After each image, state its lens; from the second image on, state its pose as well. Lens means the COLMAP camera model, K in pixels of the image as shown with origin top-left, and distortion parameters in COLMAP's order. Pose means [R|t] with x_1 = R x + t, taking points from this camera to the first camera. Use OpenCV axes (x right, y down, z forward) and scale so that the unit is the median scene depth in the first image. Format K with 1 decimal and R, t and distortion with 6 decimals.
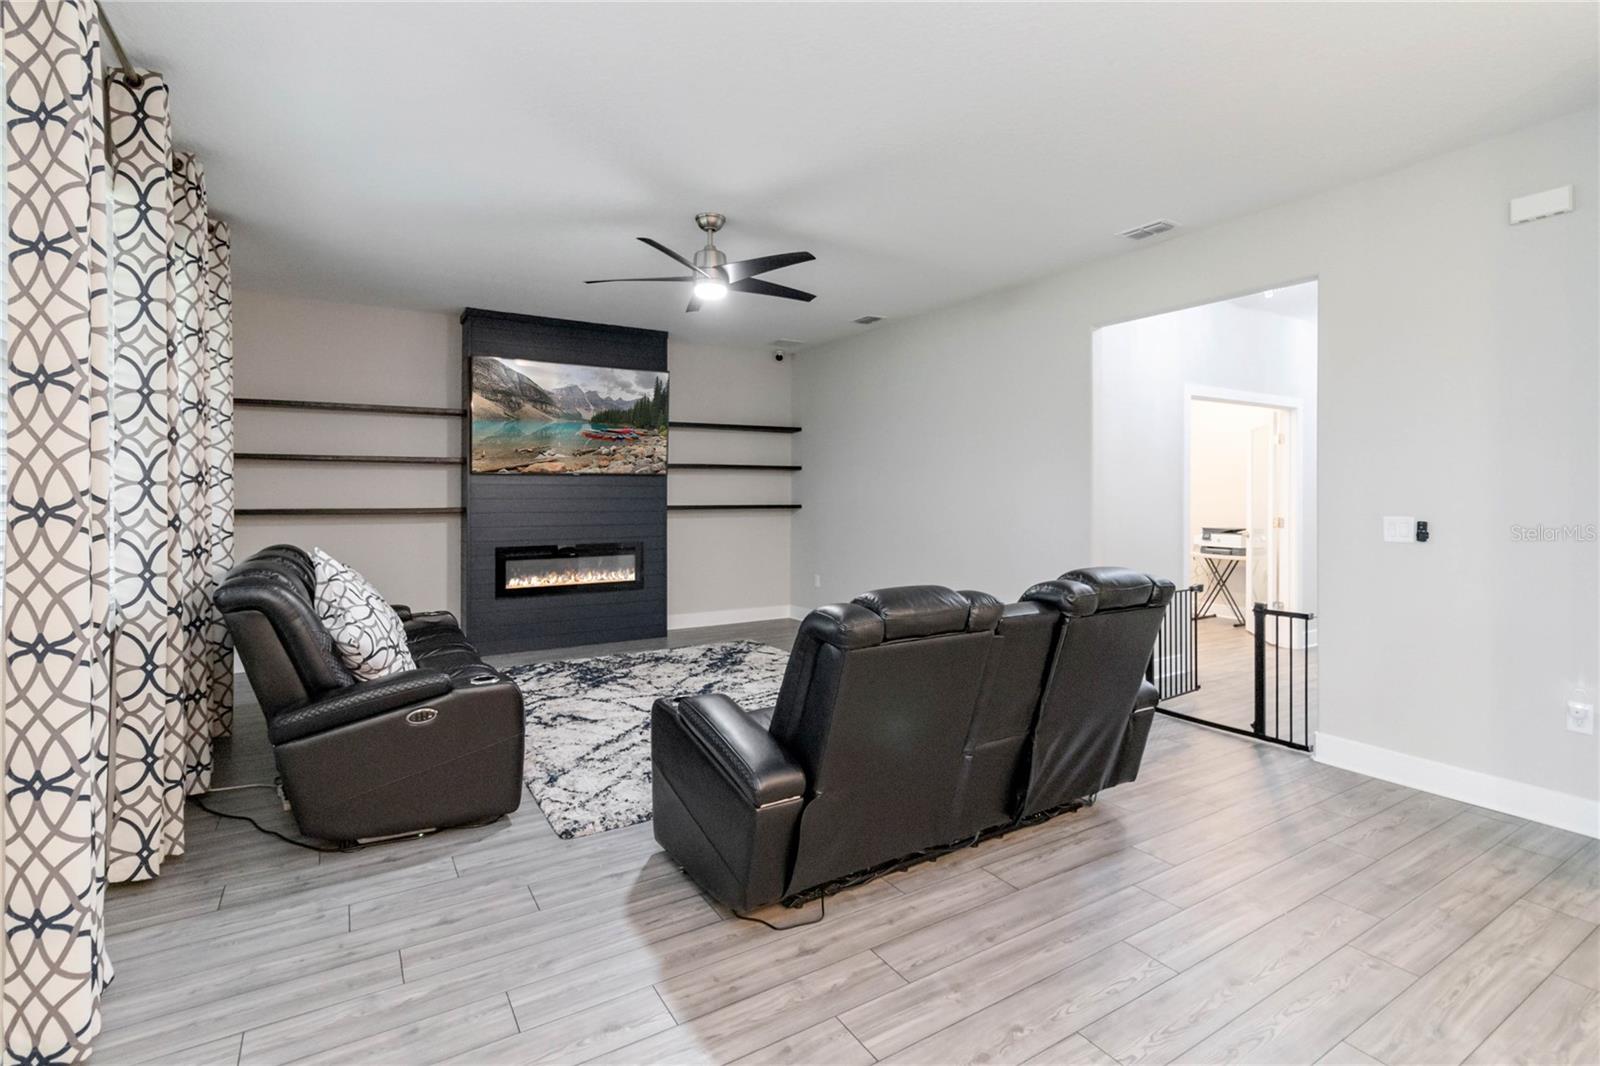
lens RADIAL K [[759.5, 0, 802.3], [0, 759.5, 497.2], [0, 0, 1]] dist [-0.001424, -0.000605]
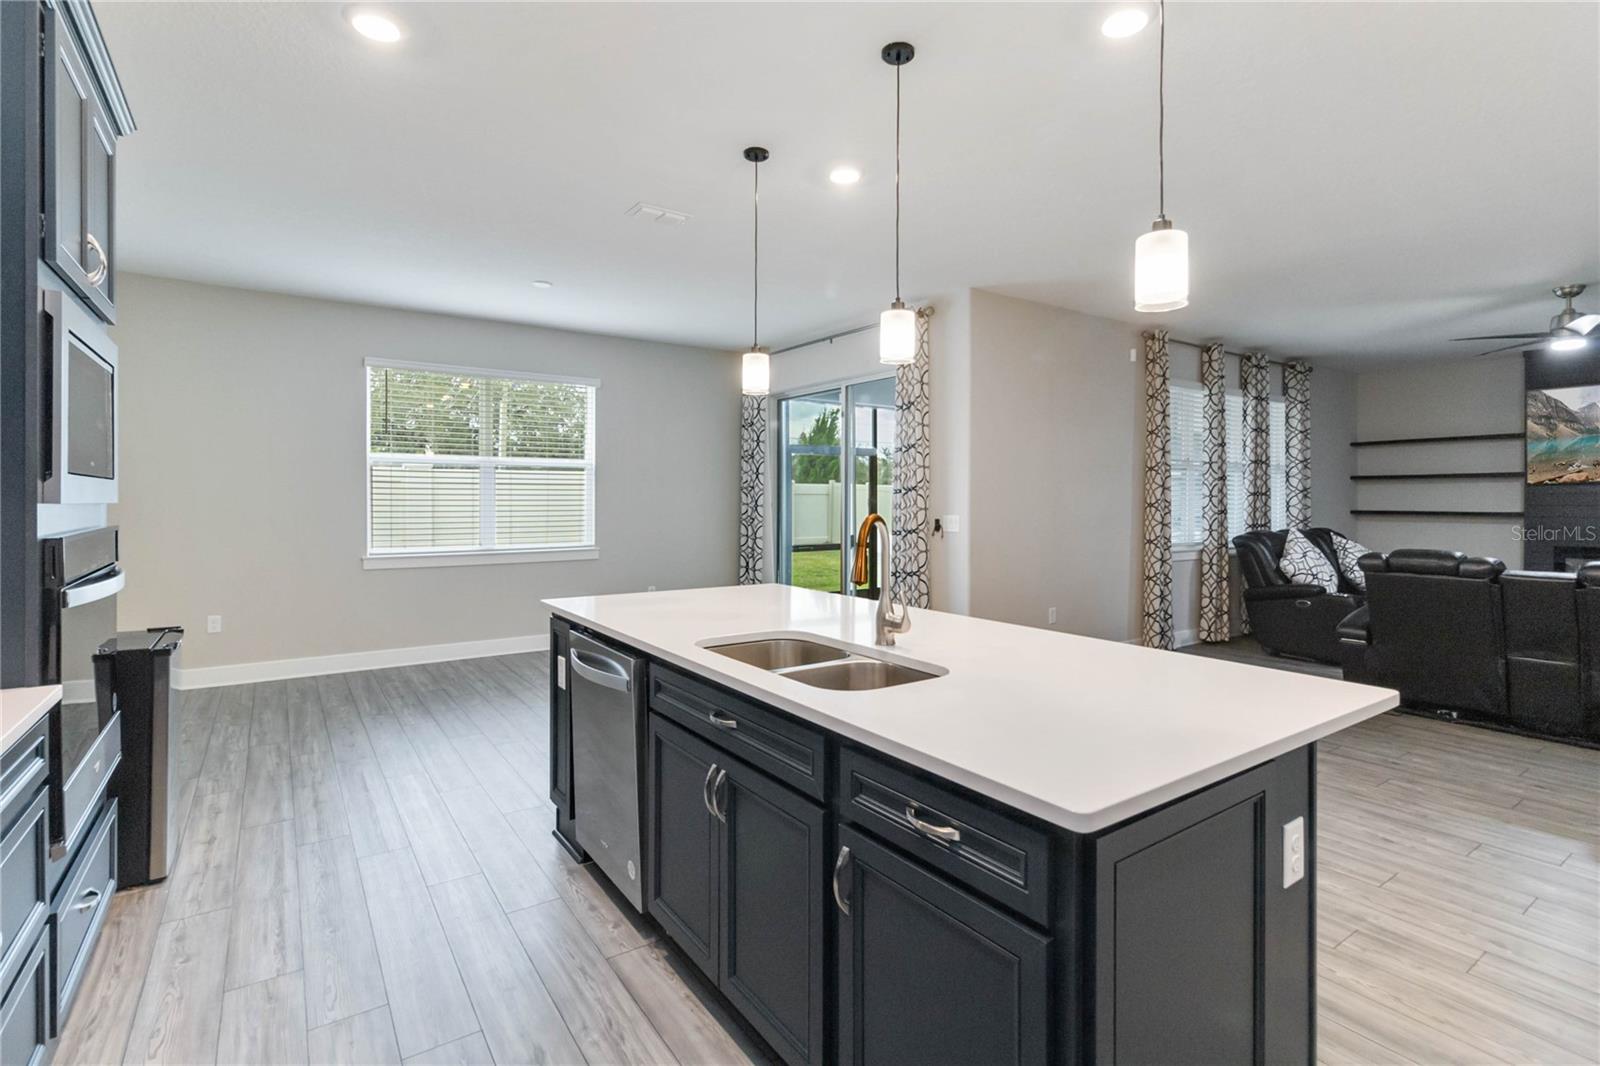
lens RADIAL K [[759.5, 0, 802.3], [0, 759.5, 497.2], [0, 0, 1]] dist [-0.001424, -0.000605]
pose [[0.053597, -0.000896, -0.998562, 0.786156], [-0.002434, 0.999997, -0.001028, -0.003913], [0.998560, 0.002485, 0.053595, -0.269627]]
